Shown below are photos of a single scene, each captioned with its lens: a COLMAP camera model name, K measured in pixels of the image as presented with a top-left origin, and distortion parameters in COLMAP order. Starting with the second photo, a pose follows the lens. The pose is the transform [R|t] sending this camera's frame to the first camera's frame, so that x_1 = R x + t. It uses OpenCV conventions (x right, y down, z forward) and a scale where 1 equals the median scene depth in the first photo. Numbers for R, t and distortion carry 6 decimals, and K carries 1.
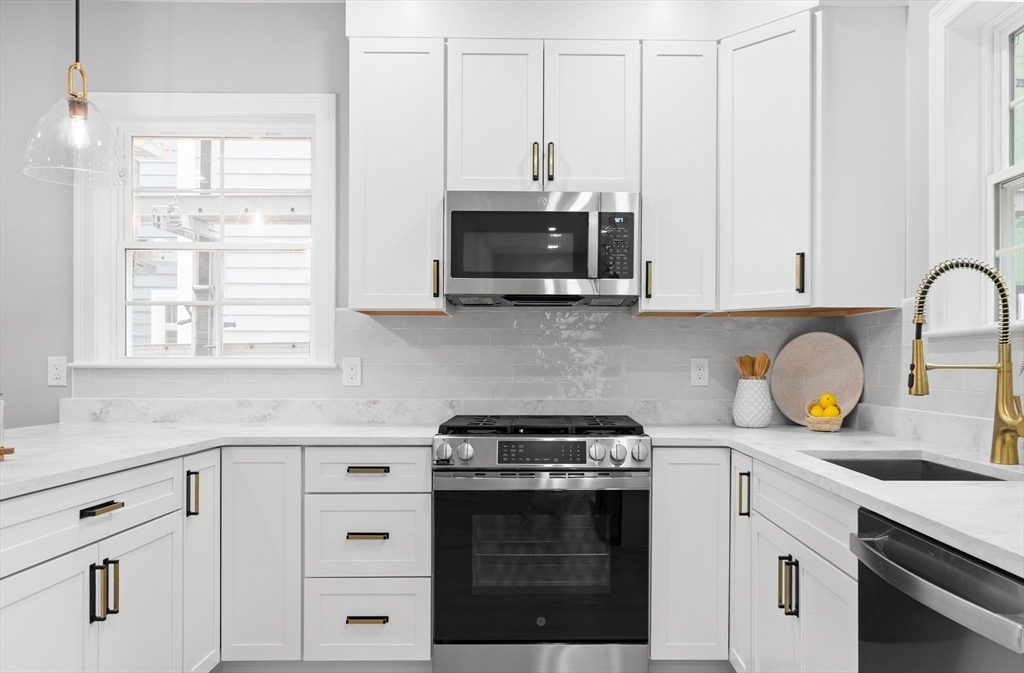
lens RADIAL K [[788.5, 0, 513.2], [0, 788.5, 366.0], [0, 0, 1]] dist [0.009894, 0.006071]
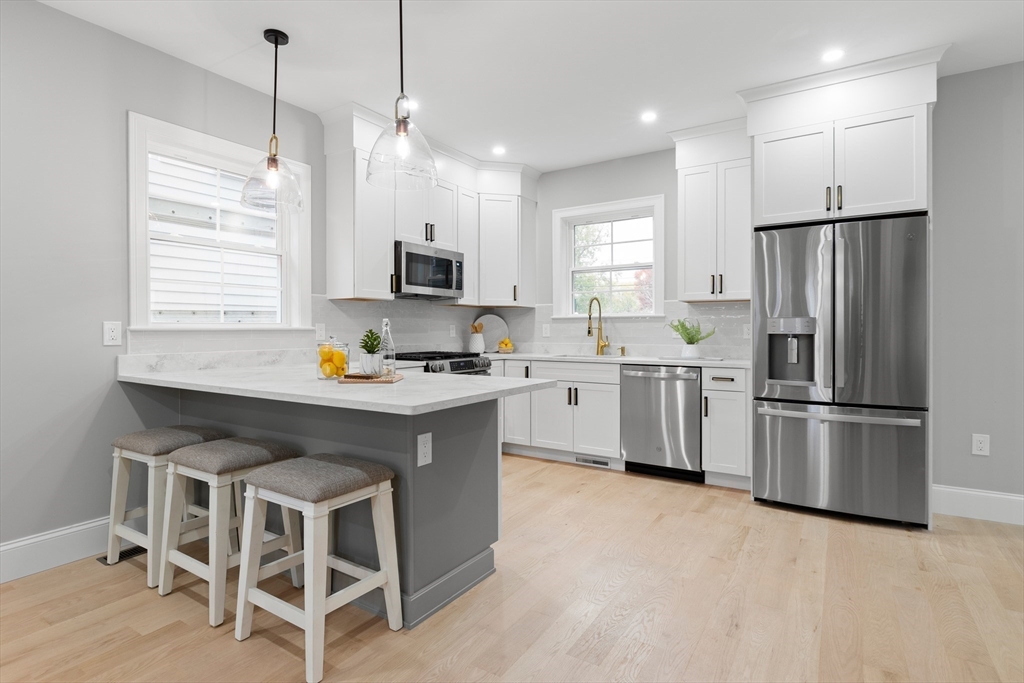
lens RADIAL K [[519.0, 0, 540.9], [0, 519.0, 334.8], [0, 0, 1]] dist [0.002348, 0.000349]
pose [[0.516796, -0.012430, 0.856019, -0.923880], [0.003284, 0.999916, 0.012537, 0.000865], [-0.856103, -0.003668, 0.516793, 0.015410]]
